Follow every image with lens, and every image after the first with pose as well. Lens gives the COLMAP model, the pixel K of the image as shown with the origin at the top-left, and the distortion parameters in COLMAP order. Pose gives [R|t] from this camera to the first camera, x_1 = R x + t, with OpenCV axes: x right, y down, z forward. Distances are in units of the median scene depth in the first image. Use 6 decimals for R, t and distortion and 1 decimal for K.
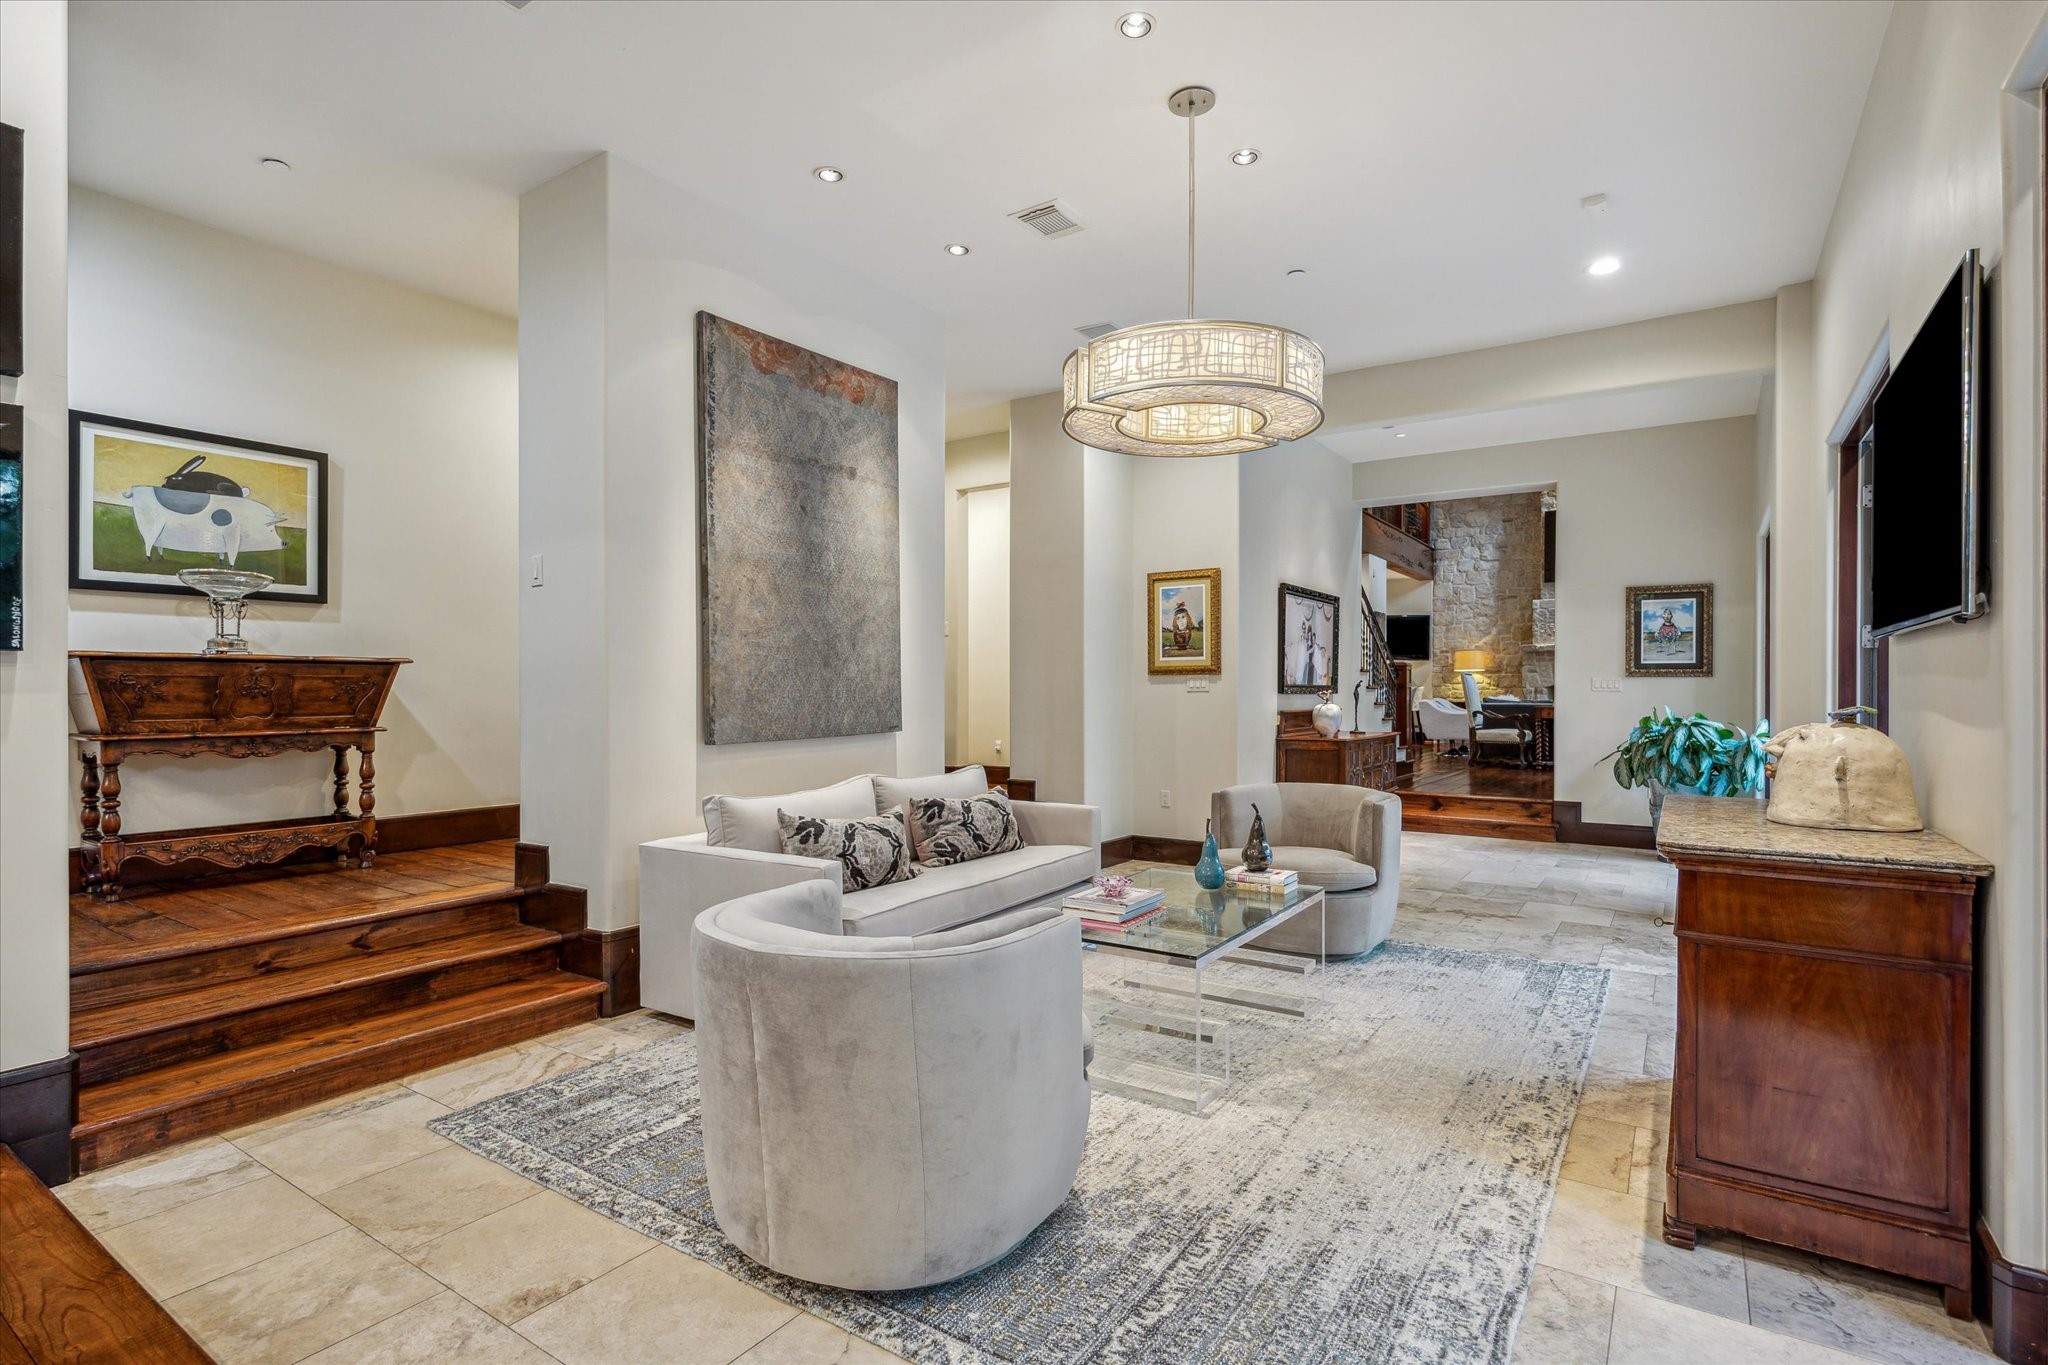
lens RADIAL K [[985.0, 0, 1067.2], [0, 985.0, 681.7], [0, 0, 1]] dist [0.001130, 0.000049]
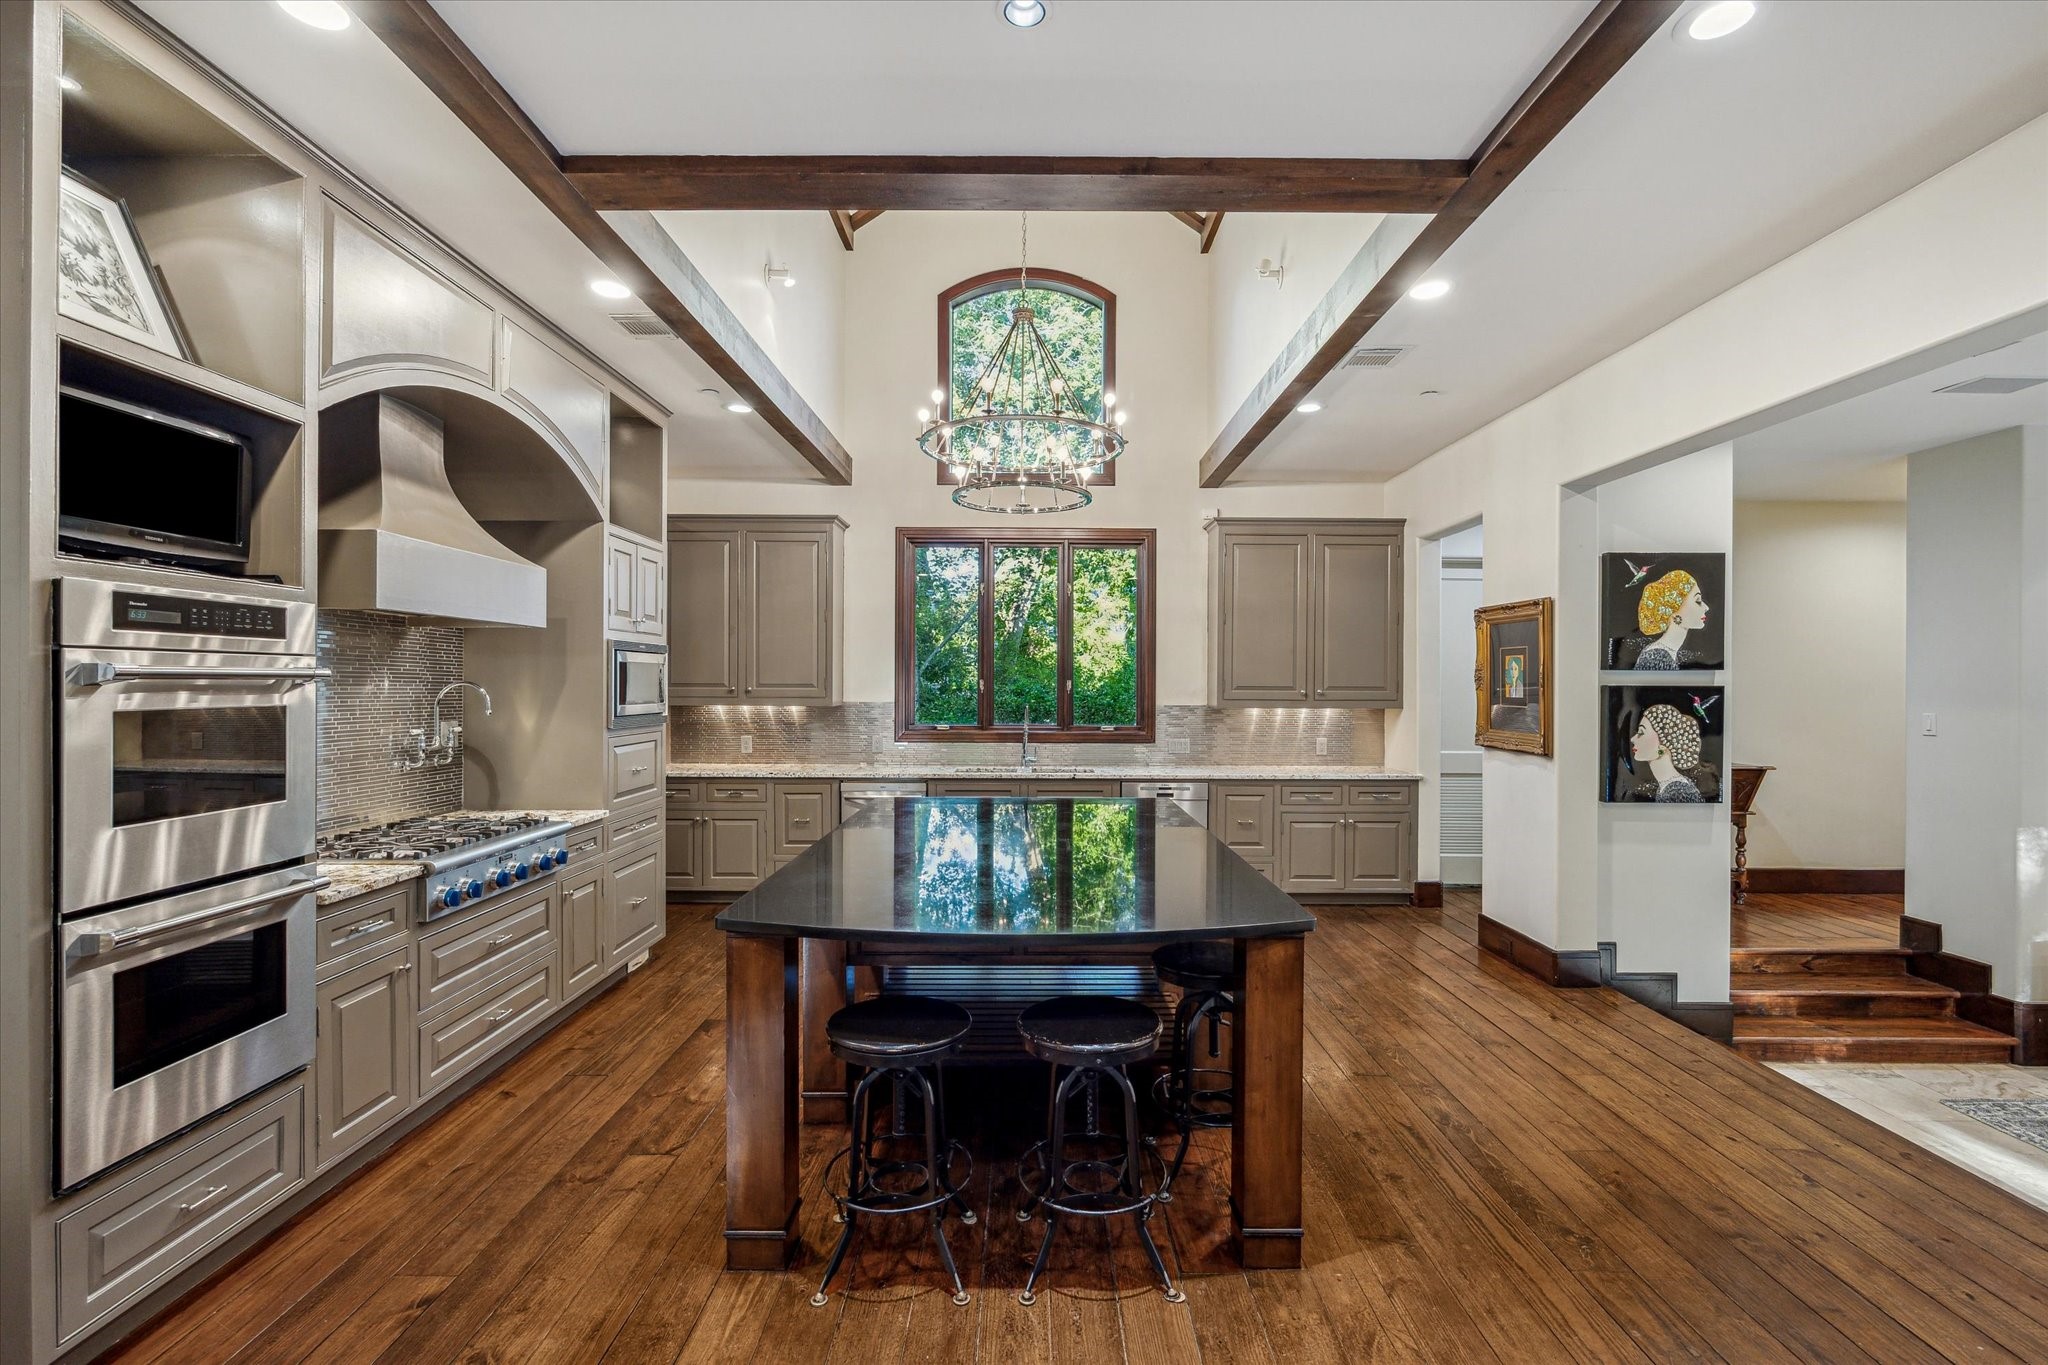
lens RADIAL K [[942.1, 0, 1024.0], [0, 942.1, 682.5], [0, 0, 1]] dist [-0.002752, -0.000521]
pose [[0.541211, 0.004051, -0.840877, -0.134267], [-0.000268, 0.999989, 0.004645, -0.200045], [0.840887, -0.002289, 0.541206, -0.890954]]
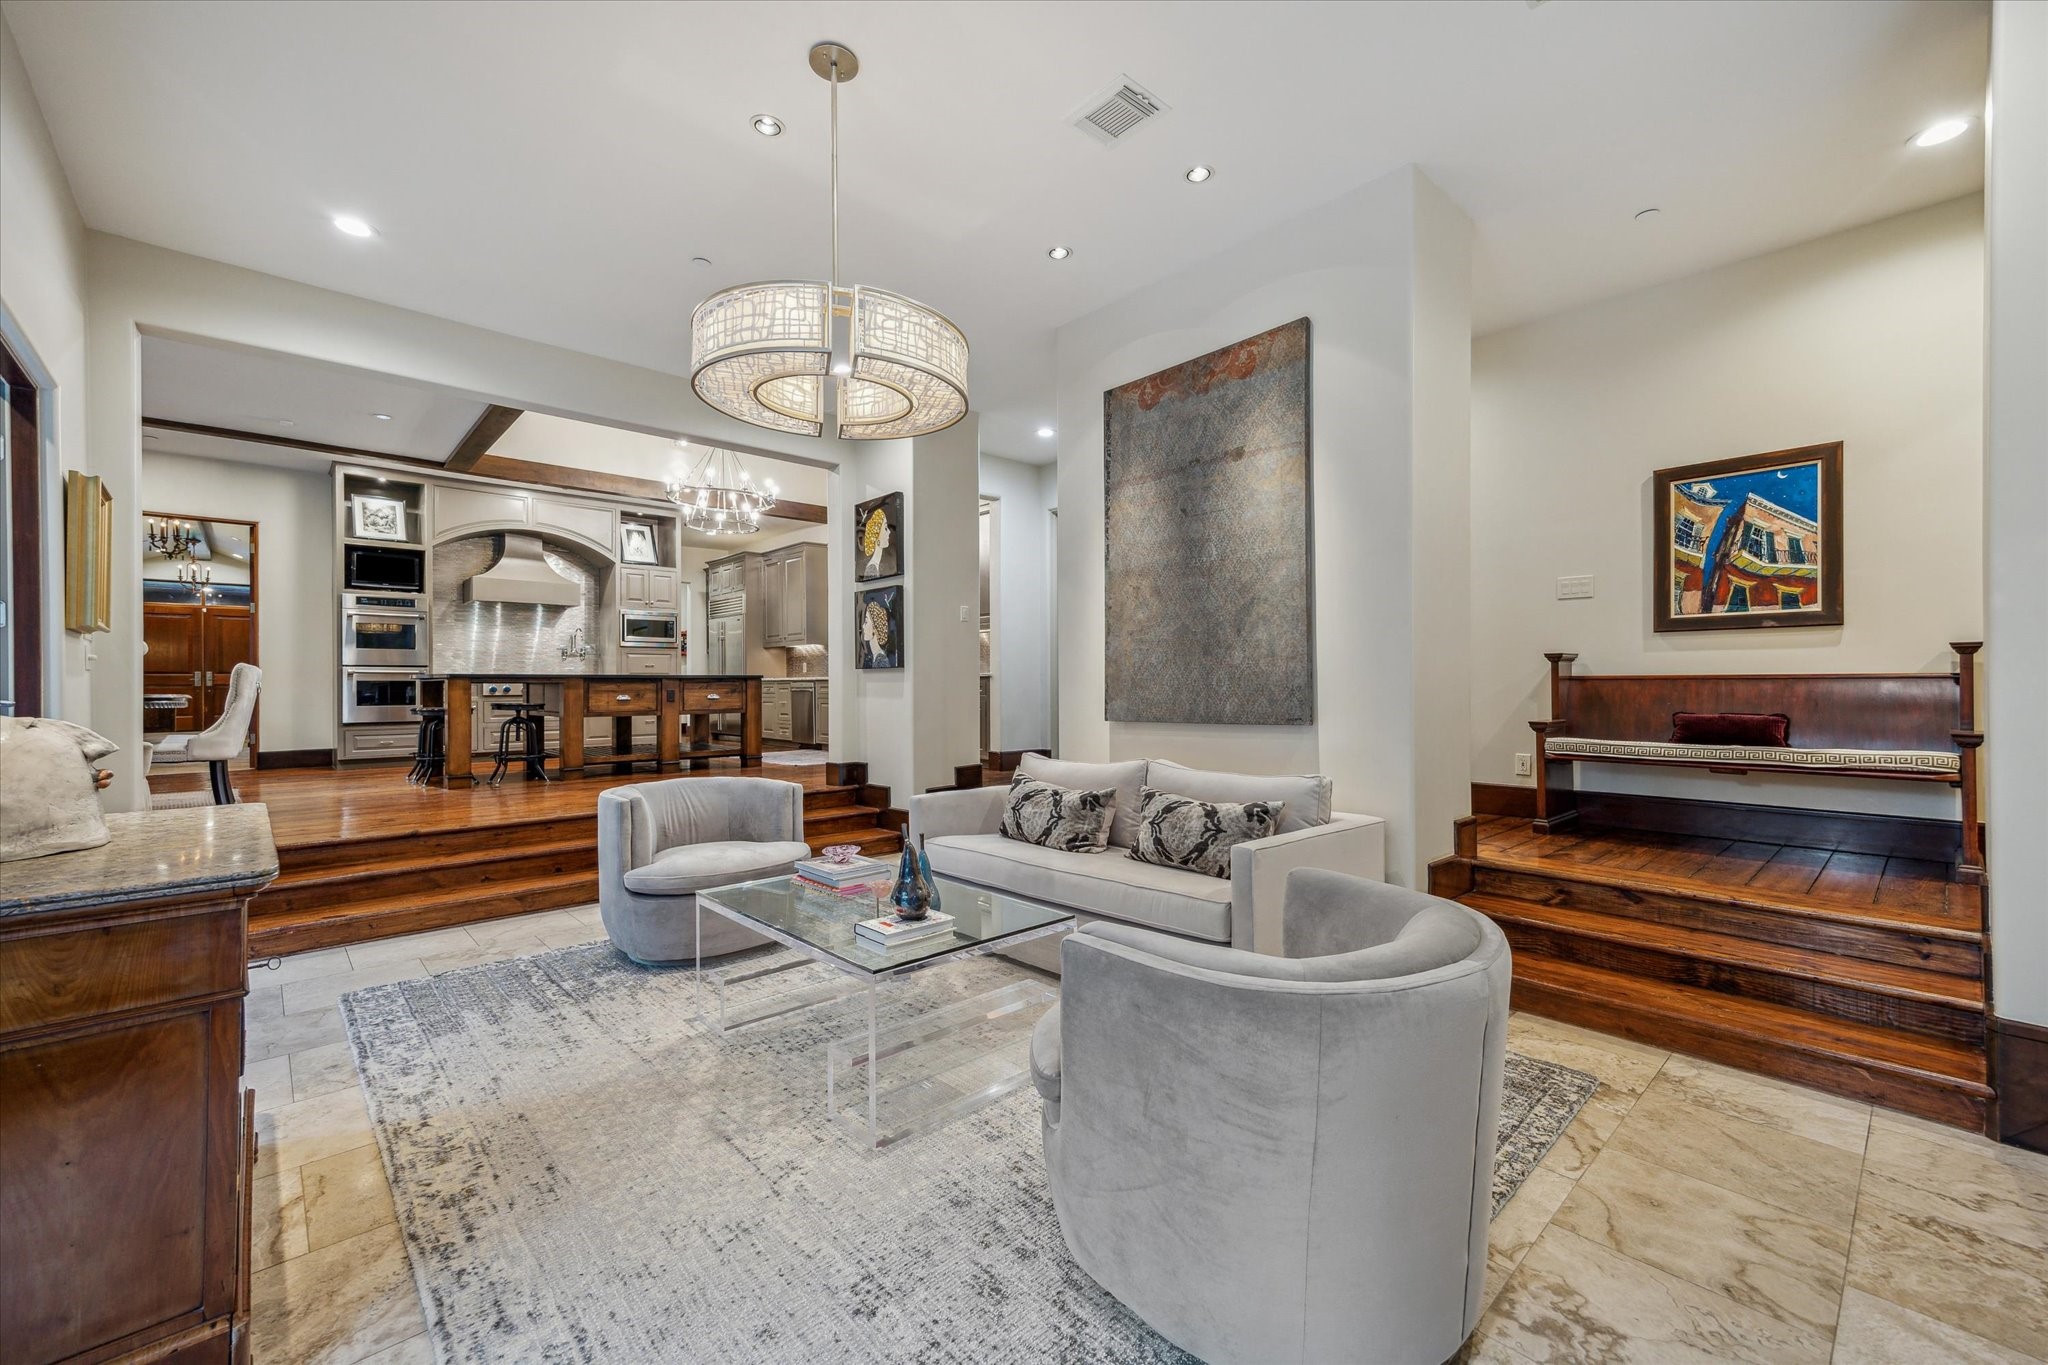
lens RADIAL K [[825.5, 0, 1024.0], [0, 825.5, 682.5], [0, 0, 1]] dist [0.000691, 0.000120]
pose [[-0.252749, -0.003198, -0.967527, 0.834298], [0.010709, 0.999924, -0.006103, 0.021652], [0.967473, -0.011904, -0.252696, 1.343886]]
